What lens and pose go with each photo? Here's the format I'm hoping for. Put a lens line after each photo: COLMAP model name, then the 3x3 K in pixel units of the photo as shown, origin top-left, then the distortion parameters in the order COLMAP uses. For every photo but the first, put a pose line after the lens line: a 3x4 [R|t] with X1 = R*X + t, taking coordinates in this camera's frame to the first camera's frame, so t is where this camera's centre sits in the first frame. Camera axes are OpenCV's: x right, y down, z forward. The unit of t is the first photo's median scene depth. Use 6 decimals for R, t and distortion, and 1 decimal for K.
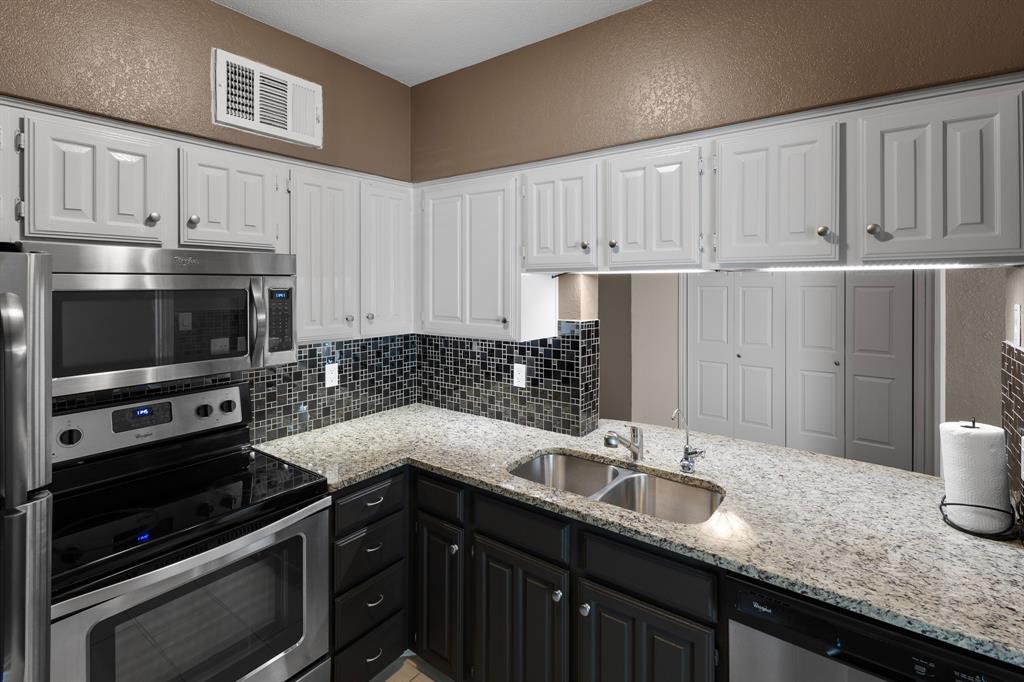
lens RADIAL K [[481.1, 0, 508.0], [0, 481.1, 290.3], [0, 0, 1]] dist [0.003033, 0.000381]
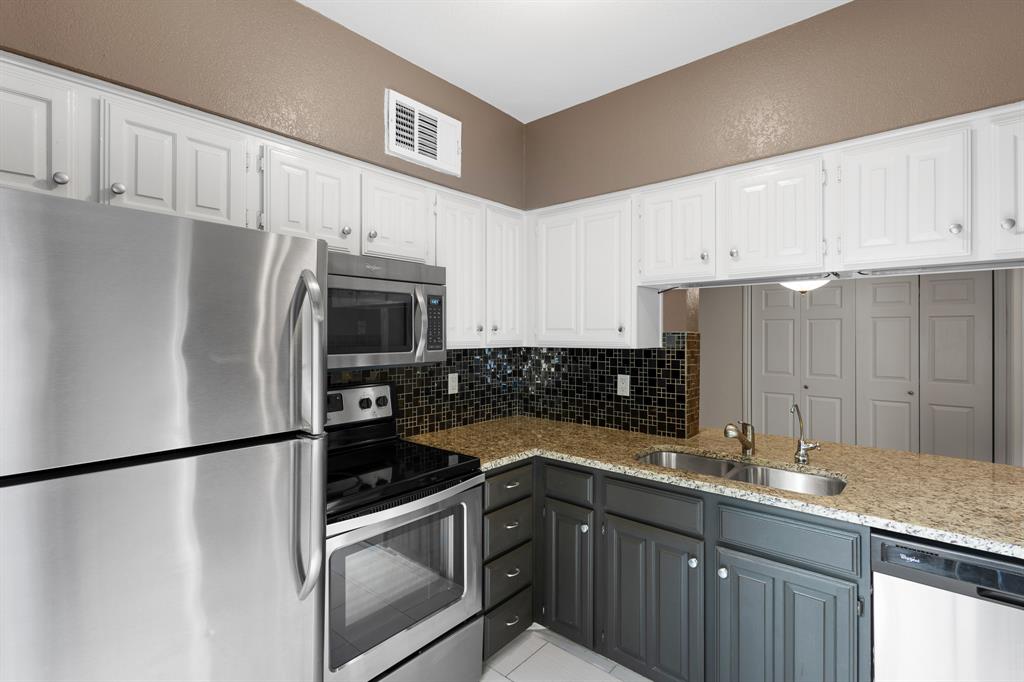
lens RADIAL K [[468.0, 0, 508.9], [0, 468.0, 335.0], [0, 0, 1]] dist [0.003223, -0.000211]
pose [[0.997297, -0.000323, -0.073481, -0.170667], [-0.000285, 0.999966, -0.008261, 0.079267], [0.073481, 0.008260, 0.997262, -0.084835]]
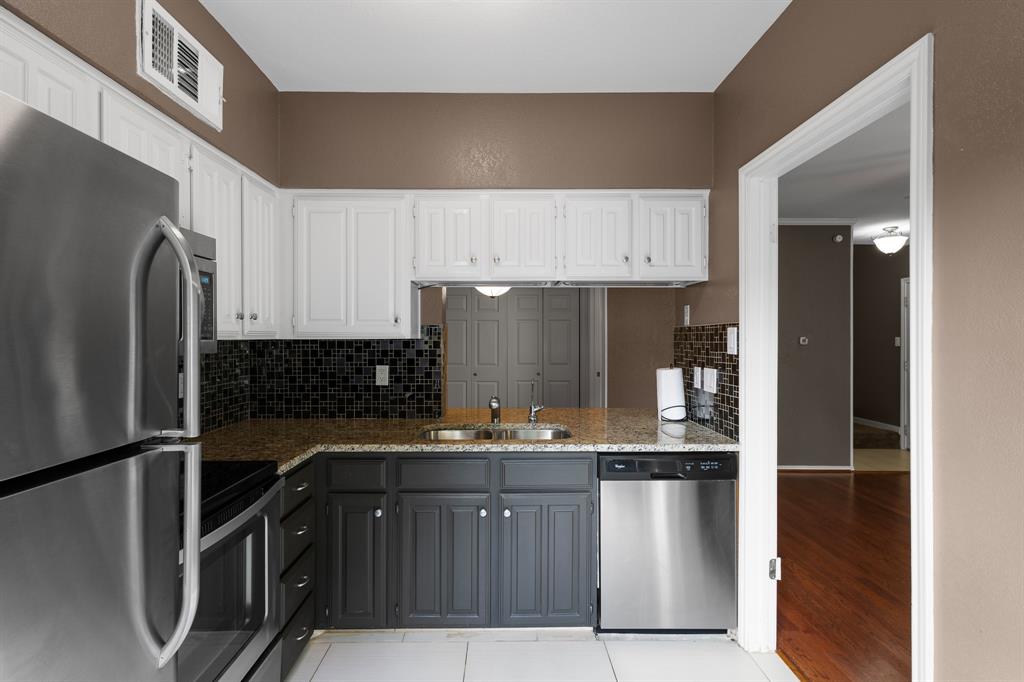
lens RADIAL K [[462.7, 0, 503.6], [0, 462.7, 340.4], [0, 0, 1]] dist [-0.001651, -0.000264]
pose [[0.799170, -0.005523, 0.601079, -0.439631], [0.005801, 0.999982, 0.001476, 0.103596], [-0.601077, 0.002307, 0.799188, -0.050212]]
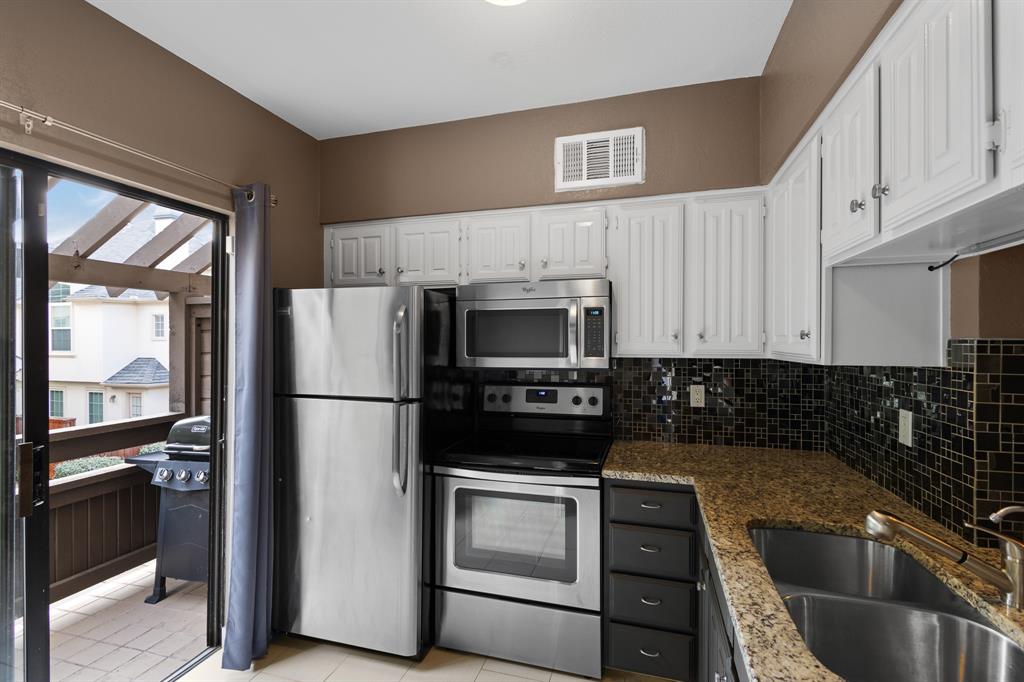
lens RADIAL K [[471.1, 0, 512.0], [0, 471.1, 341.0], [0, 0, 1]] dist [0.001951, -0.000155]
pose [[0.350288, -0.001910, -0.936640, 0.477802], [-0.009609, 0.999938, -0.005633, 0.074985], [0.936593, 0.010973, 0.350248, 0.298734]]
